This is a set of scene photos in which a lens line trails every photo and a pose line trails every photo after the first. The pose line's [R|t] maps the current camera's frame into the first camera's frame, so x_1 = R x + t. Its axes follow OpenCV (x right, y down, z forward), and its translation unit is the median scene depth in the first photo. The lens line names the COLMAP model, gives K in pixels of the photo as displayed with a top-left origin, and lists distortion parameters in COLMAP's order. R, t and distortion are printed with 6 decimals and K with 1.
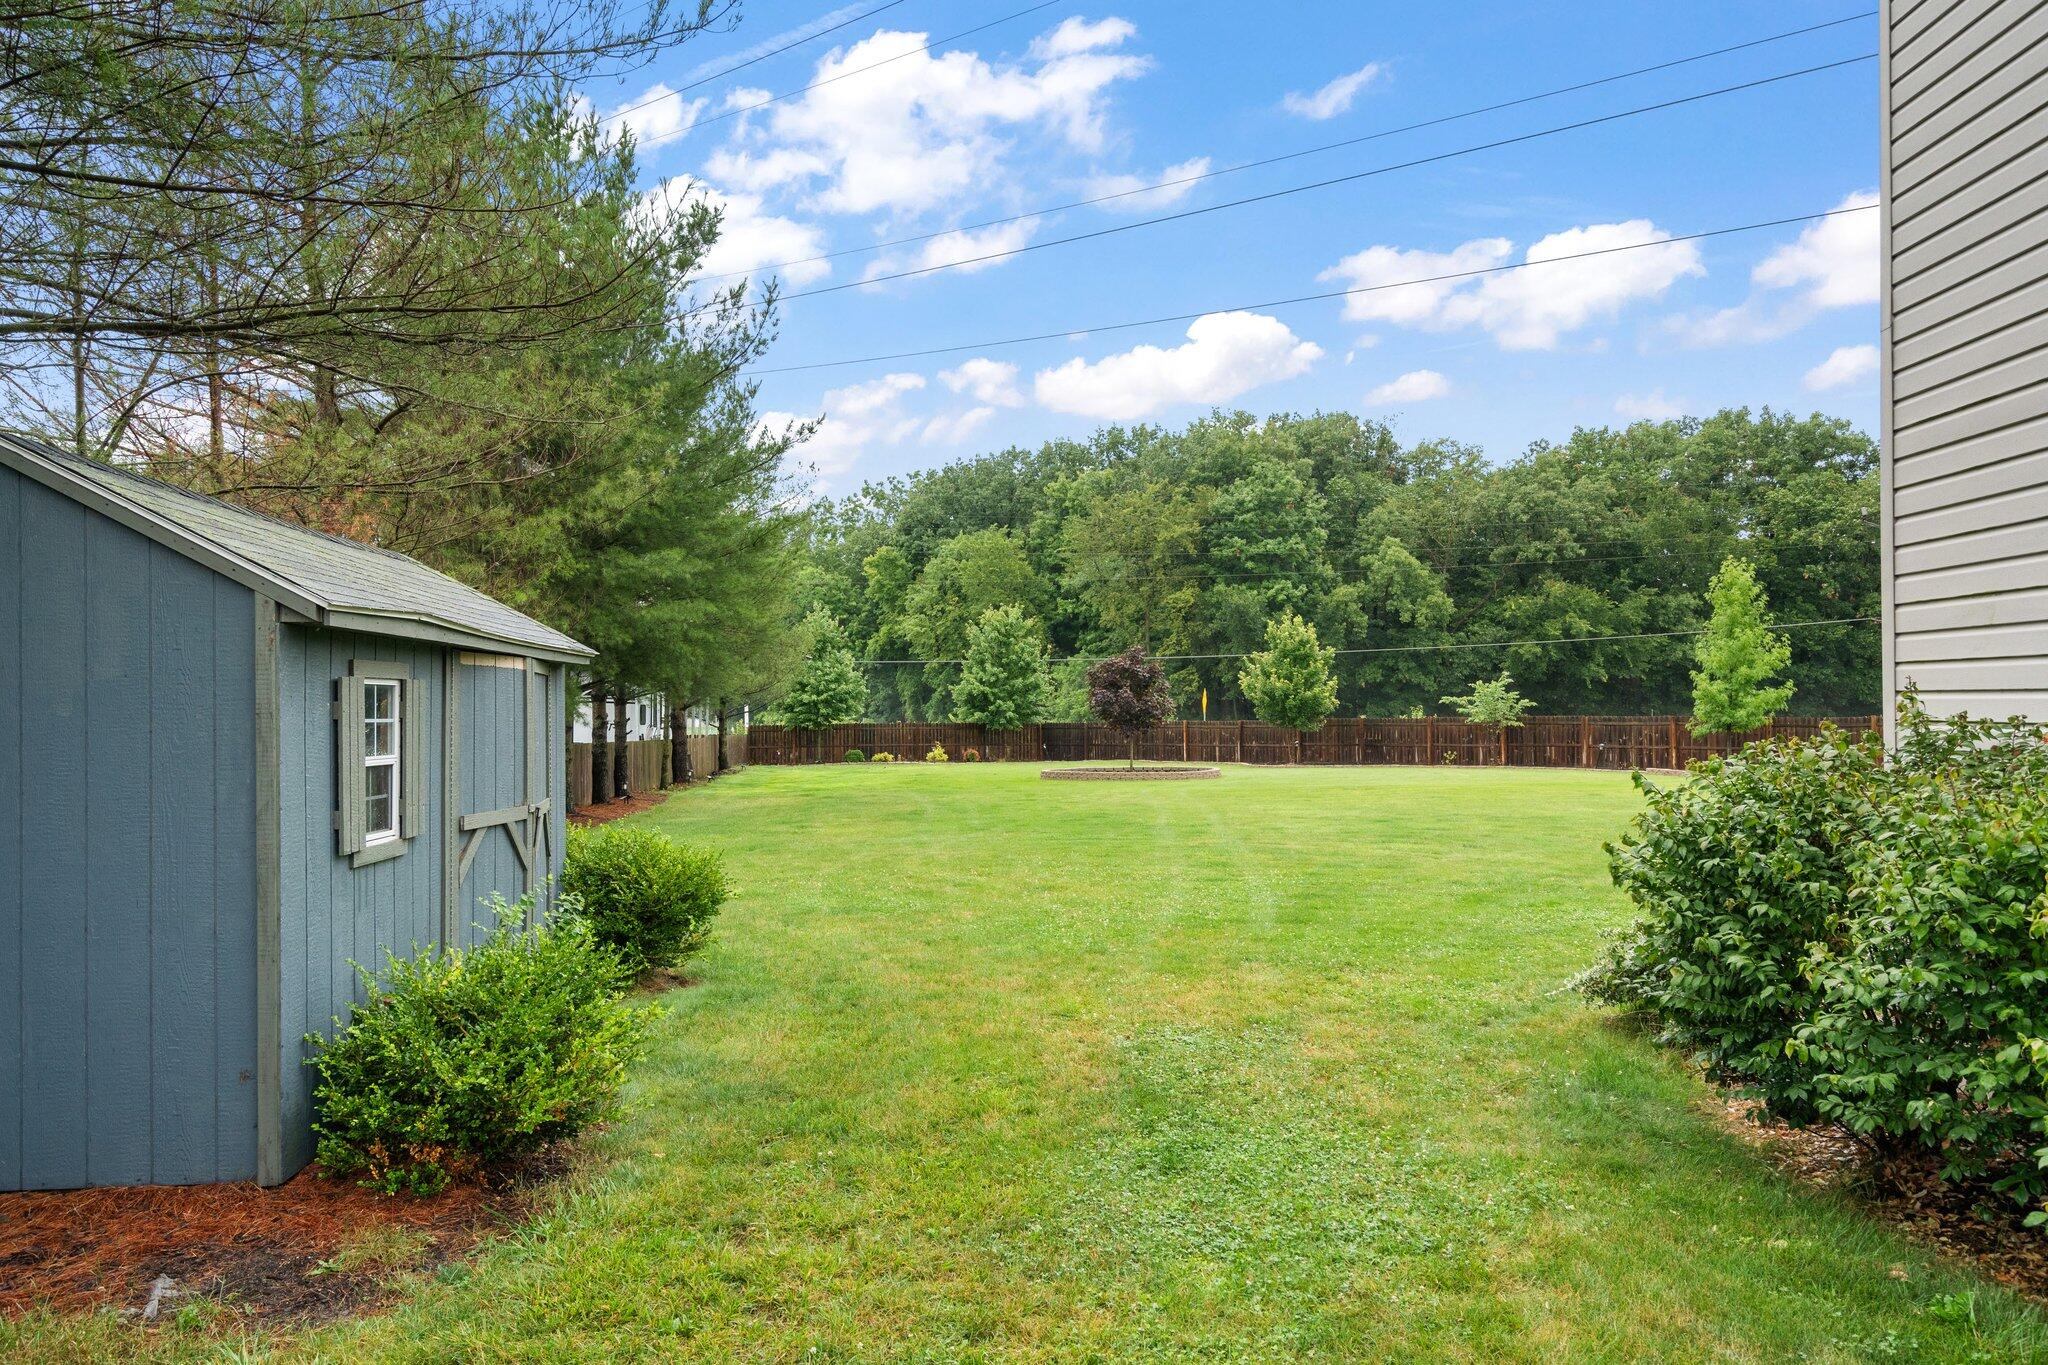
lens RADIAL K [[1469.4, 0, 1012.3], [0, 1469.4, 707.5], [0, 0, 1]] dist [0.006710, 0.002932]
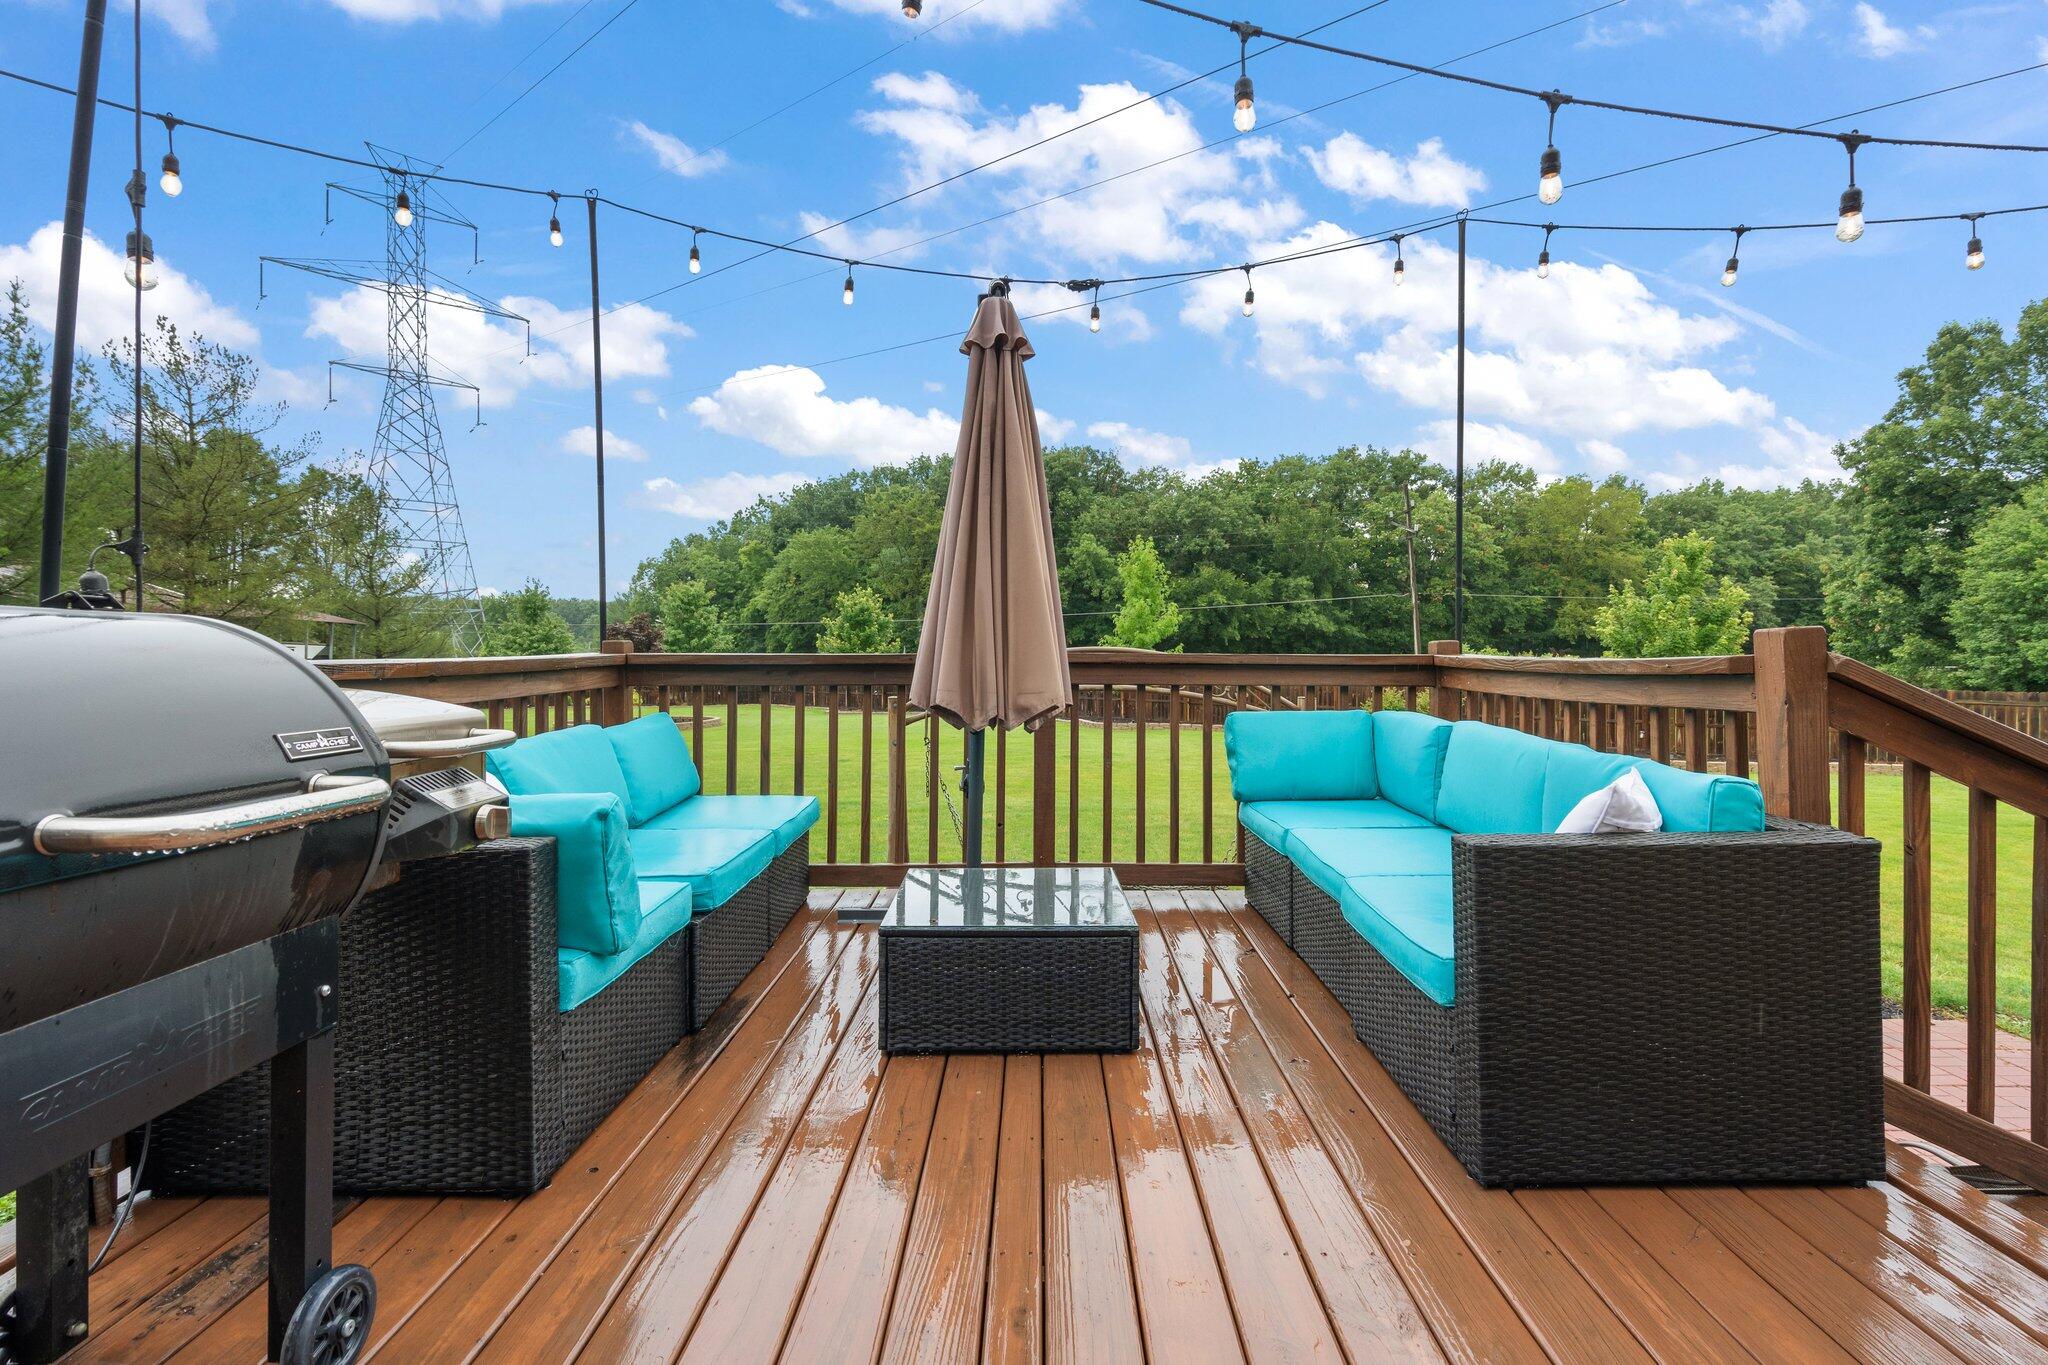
lens RADIAL K [[959.7, 0, 1035.6], [0, 959.7, 664.0], [0, 0, 1]] dist [-0.003762, -0.000006]
pose [[0.998695, 0.000744, 0.051073, 0.163199], [-0.001314, 0.999937, 0.011131, -0.005055], [-0.051061, -0.011183, 0.998633, 0.110402]]
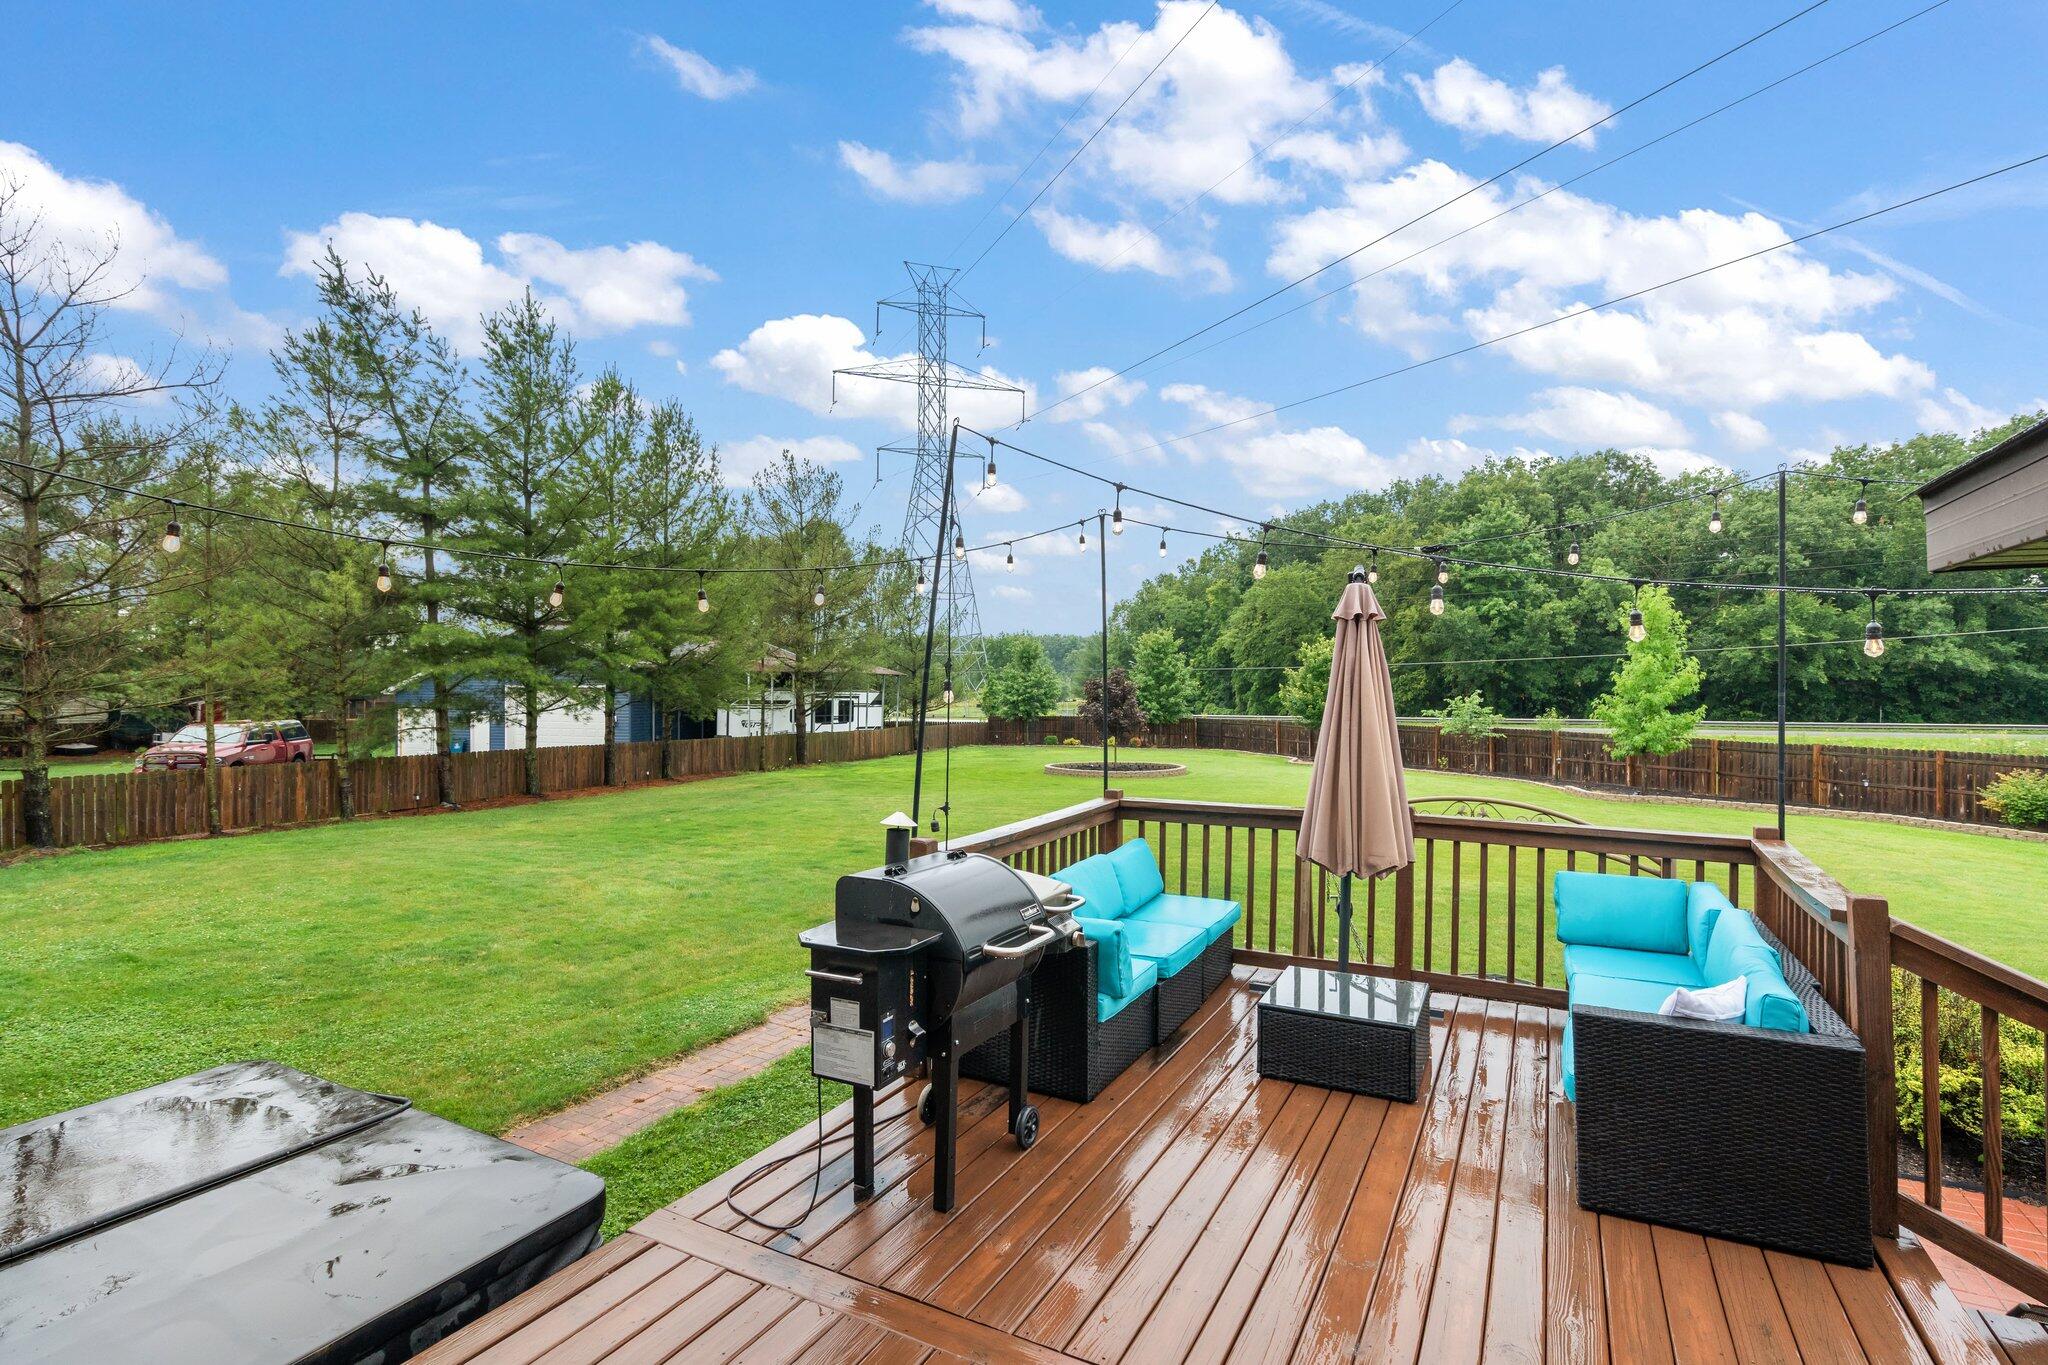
lens RADIAL K [[998.3, 0, 1019.0], [0, 998.3, 683.9], [0, 0, 1]] dist [-0.002121, 0.001477]
pose [[0.906970, 0.006355, -0.421147, 0.170694], [-0.006439, 0.999979, 0.001222, -0.013739], [0.421145, 0.001604, 0.906992, 0.085945]]
